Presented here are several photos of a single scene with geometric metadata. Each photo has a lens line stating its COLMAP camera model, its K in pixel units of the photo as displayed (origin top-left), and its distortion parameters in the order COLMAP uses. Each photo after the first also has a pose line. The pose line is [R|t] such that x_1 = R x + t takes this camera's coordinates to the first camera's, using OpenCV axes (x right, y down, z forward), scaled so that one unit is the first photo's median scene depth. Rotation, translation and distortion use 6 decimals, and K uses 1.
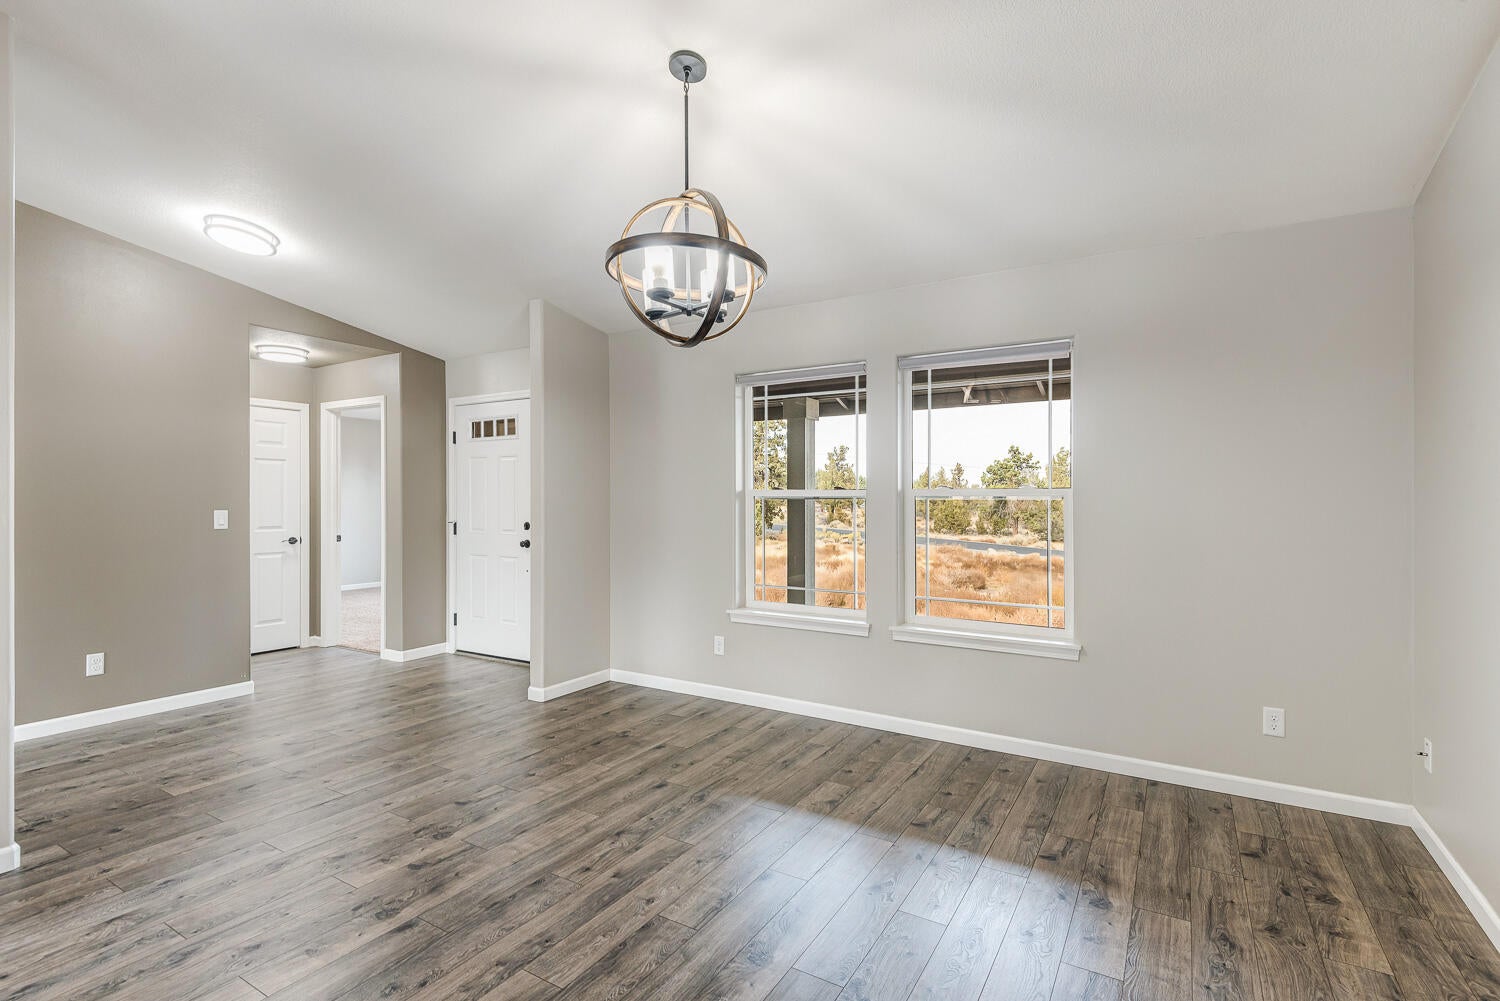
lens RADIAL K [[696.0, 0, 759.1], [0, 696.0, 506.0], [0, 0, 1]] dist [0.015731, 0.000109]
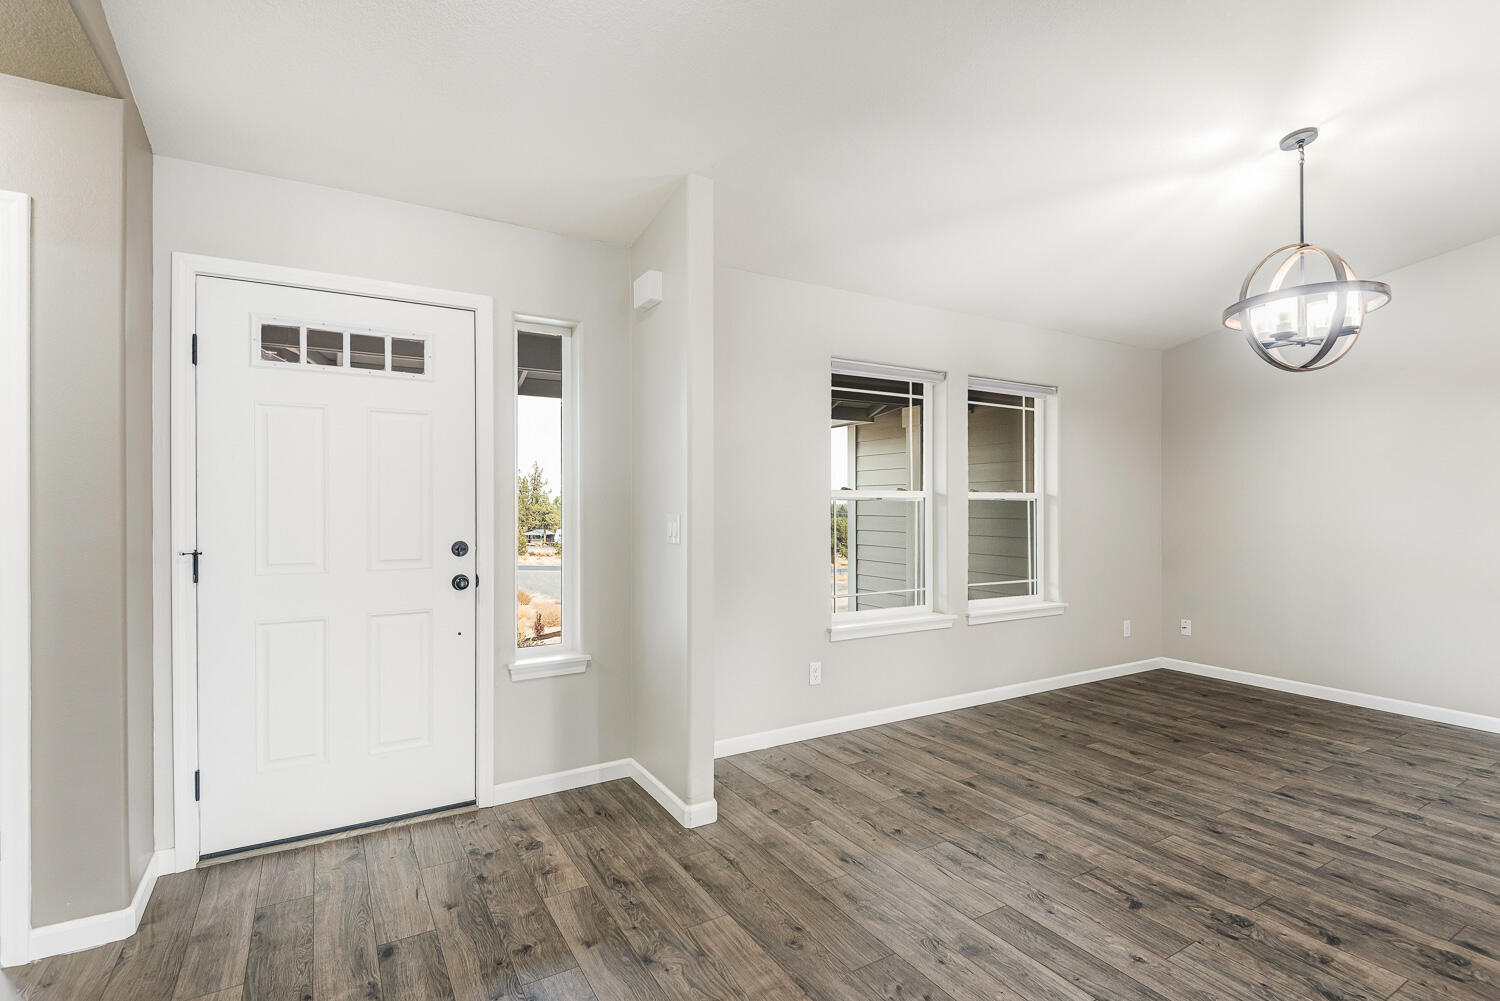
lens RADIAL K [[714.3, 0, 750.4], [0, 714.3, 499.1], [0, 0, 1]] dist [-0.002821, 0.000276]
pose [[0.467698, 0.001980, 0.883886, -1.116540], [-0.002269, 0.999997, -0.001040, -0.014211], [-0.883885, -0.001520, 0.467701, 0.858761]]
